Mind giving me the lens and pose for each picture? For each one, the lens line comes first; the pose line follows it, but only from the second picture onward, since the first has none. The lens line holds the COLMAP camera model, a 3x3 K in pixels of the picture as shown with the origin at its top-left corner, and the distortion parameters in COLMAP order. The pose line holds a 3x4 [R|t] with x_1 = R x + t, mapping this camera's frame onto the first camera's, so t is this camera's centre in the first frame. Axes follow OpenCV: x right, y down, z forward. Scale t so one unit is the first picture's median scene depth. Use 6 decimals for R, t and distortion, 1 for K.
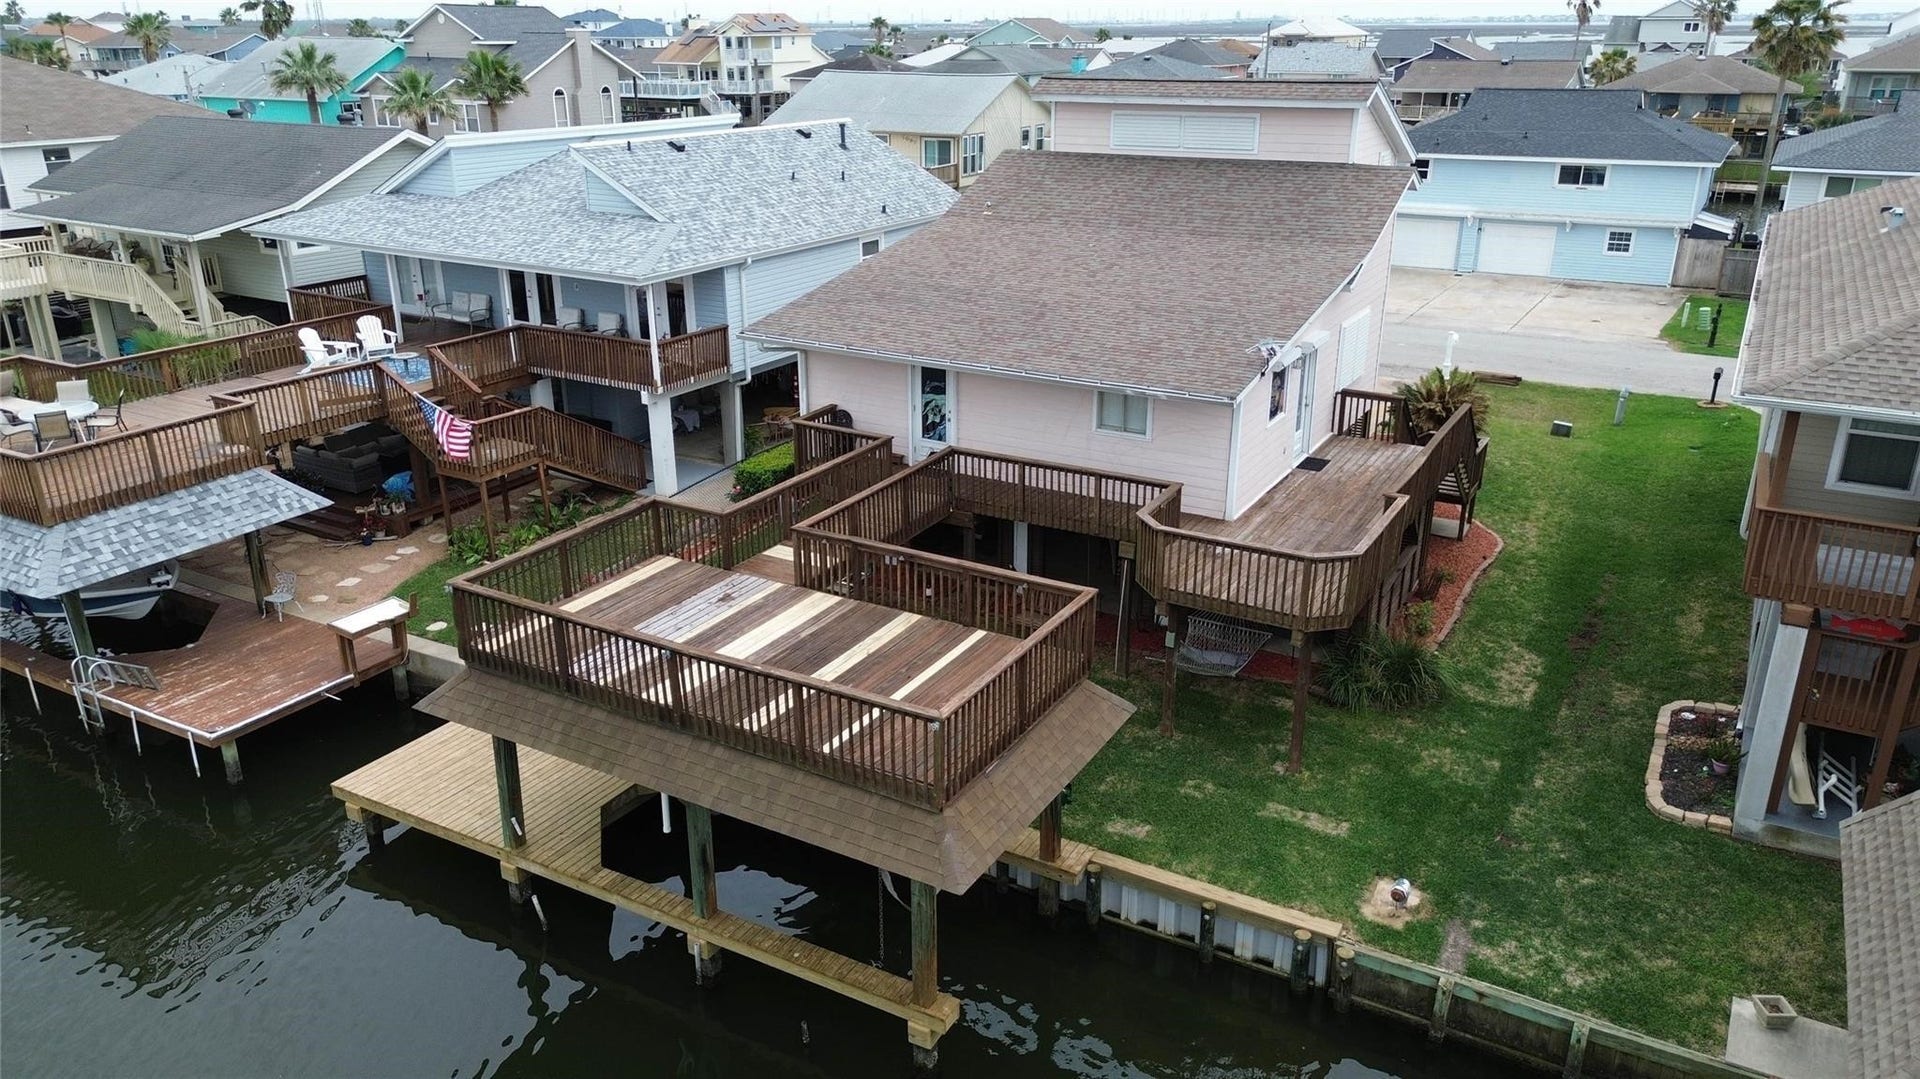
lens RADIAL K [[1349.9, 0, 960.0], [0, 1349.9, 539.5], [0, 0, 1]] dist [0.067237, -0.053822]
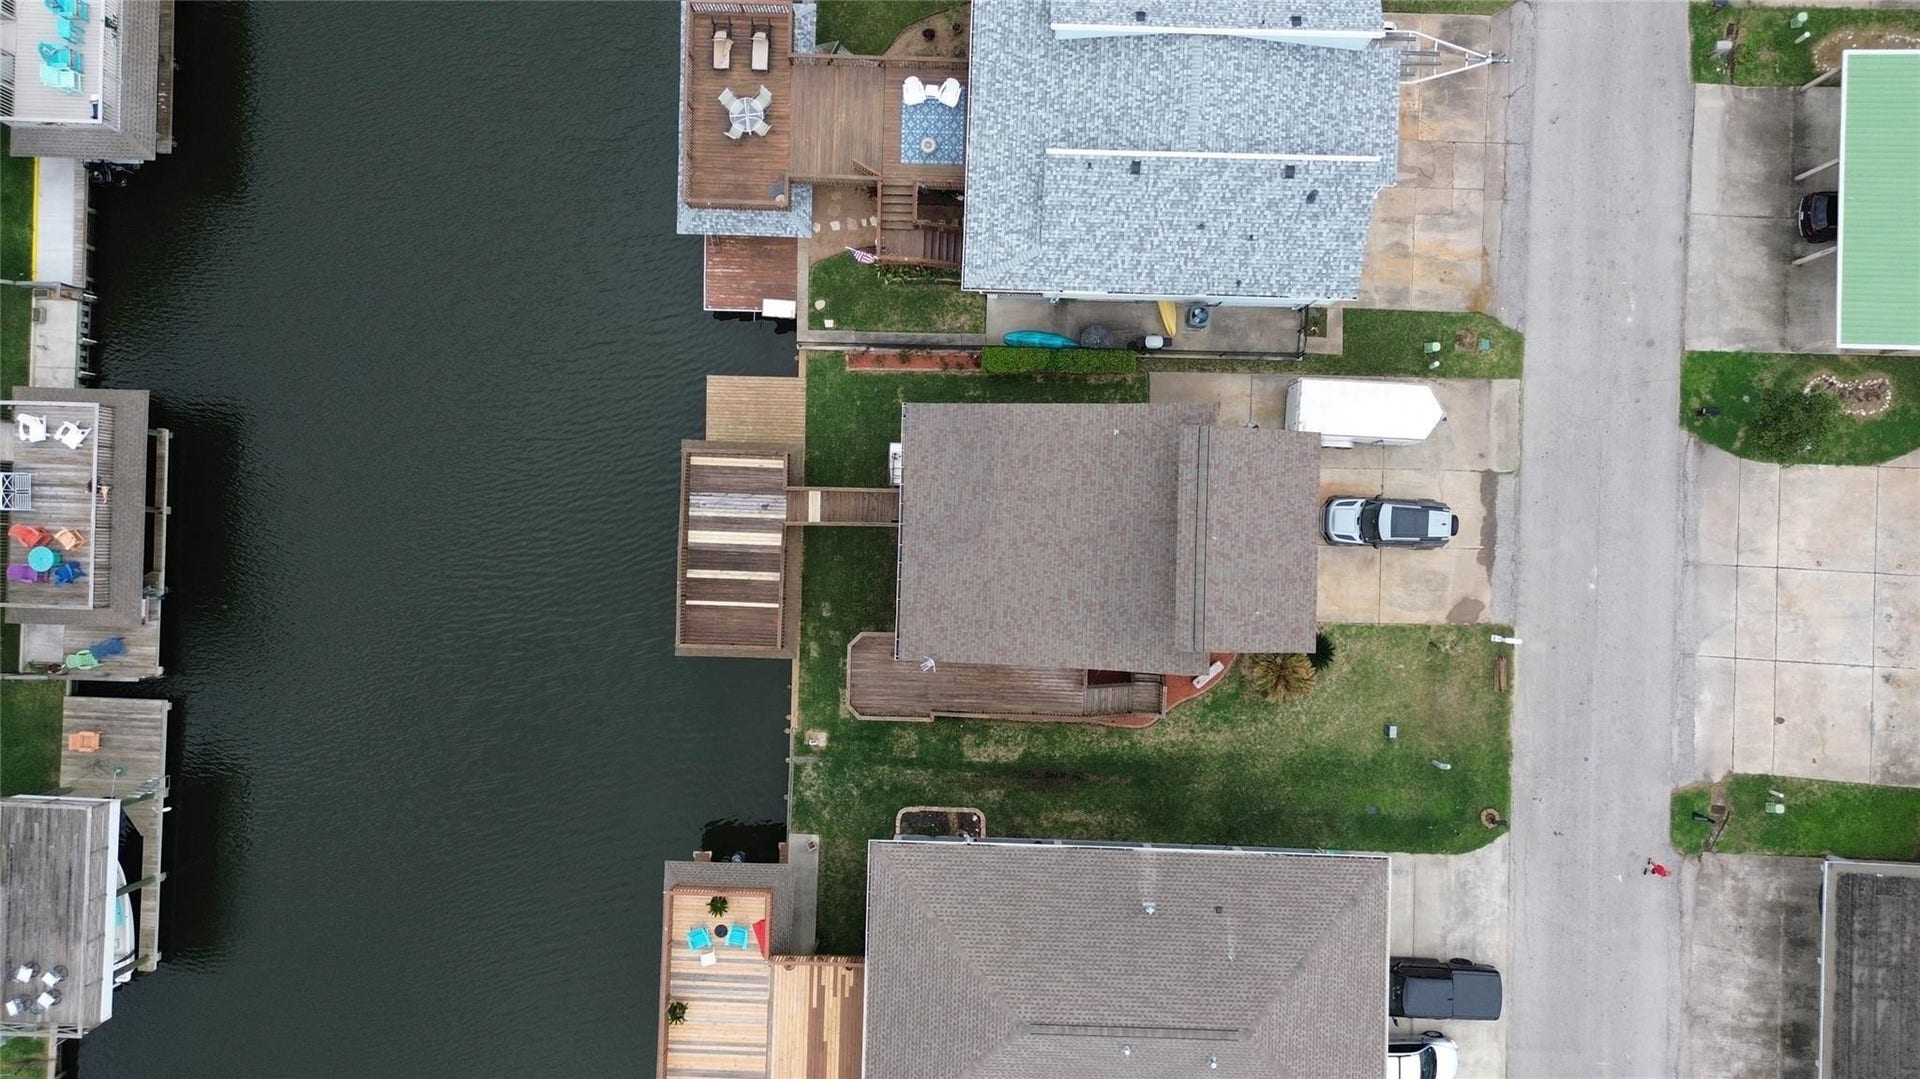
lens RADIAL K [[1349.9, 0, 960.0], [0, 1349.9, 539.5], [0, 0, 1]] dist [0.067237, -0.053822]
pose [[0.476511, 0.879059, -0.013889, 0.094638], [-0.313825, 0.184829, 0.931317, -2.299984], [0.821250, -0.439425, 0.363944, 0.282899]]
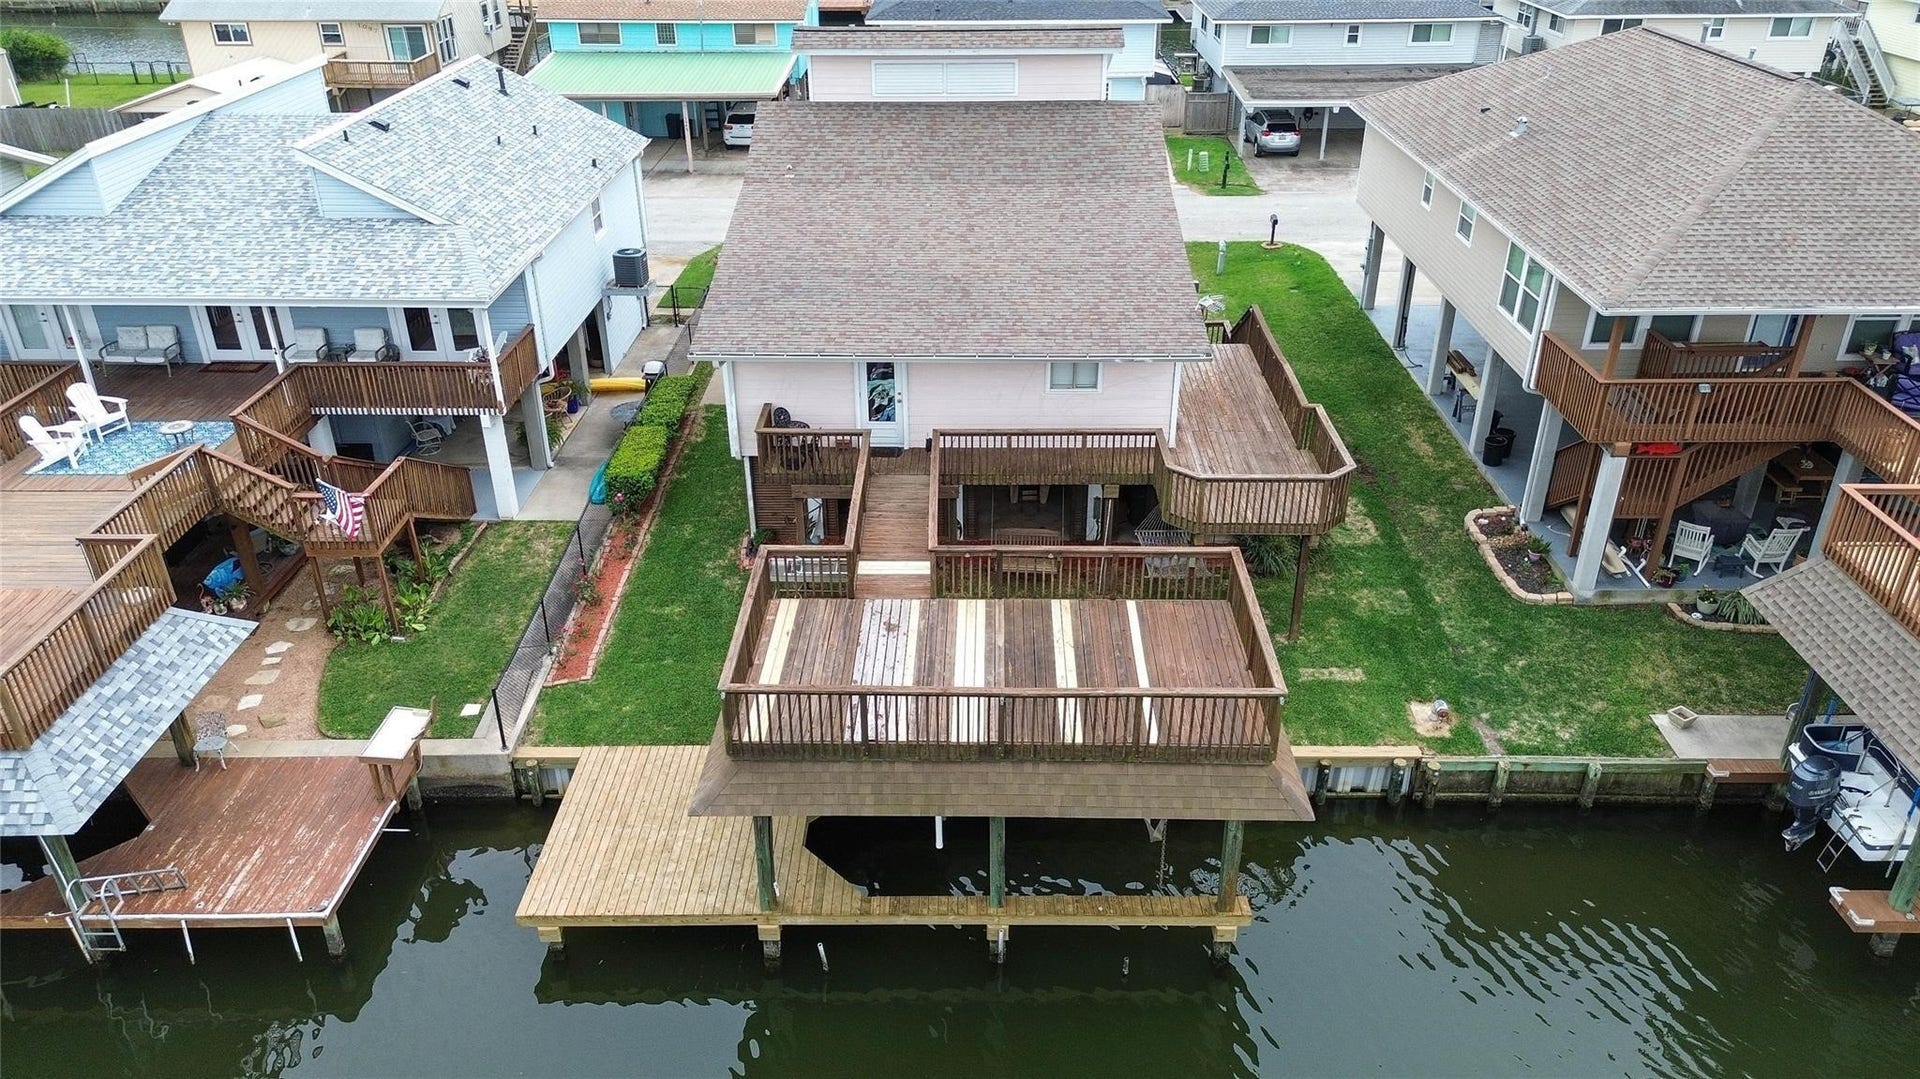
lens RADIAL K [[1349.9, 0, 960.0], [0, 1349.9, 539.5], [0, 0, 1]] dist [0.067237, -0.053822]
pose [[0.874749, -0.234326, 0.424152, -0.507022], [0.177155, 0.969359, 0.170174, -0.177569], [-0.451032, -0.073719, 0.889458, 0.022083]]
